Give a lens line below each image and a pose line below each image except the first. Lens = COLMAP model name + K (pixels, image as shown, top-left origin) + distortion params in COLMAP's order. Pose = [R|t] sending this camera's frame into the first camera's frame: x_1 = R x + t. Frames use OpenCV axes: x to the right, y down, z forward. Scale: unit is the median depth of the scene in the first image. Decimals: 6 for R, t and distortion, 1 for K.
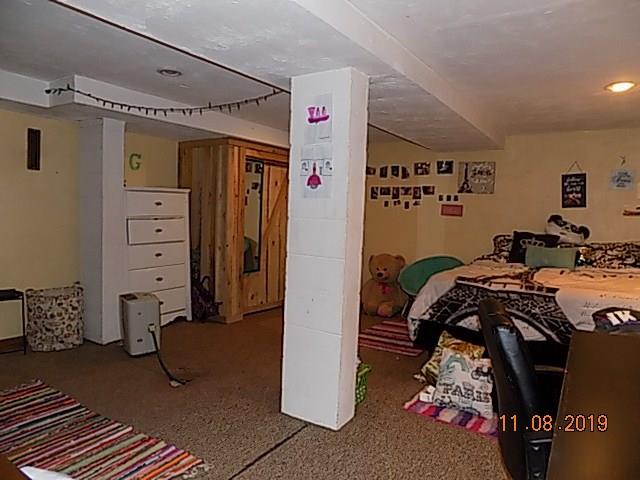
lens RADIAL K [[427.7, 0, 324.0], [0, 427.7, 240.4], [0, 0, 1]] dist [-0.041864, 0.034618]
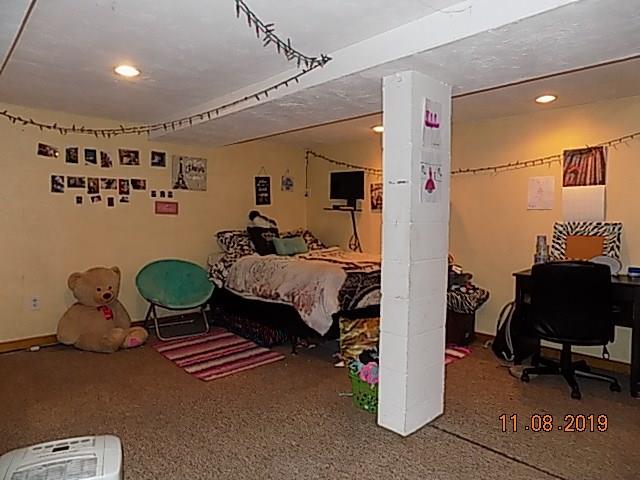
lens RADIAL K [[427.7, 0, 323.7], [0, 427.7, 240.1], [0, 0, 1]] dist [-0.041864, 0.034618]
pose [[0.250417, -0.085608, 0.964346, -0.487944], [0.065898, 0.995280, 0.071242, -0.045204], [-0.965893, 0.045708, 0.254876, 0.454495]]
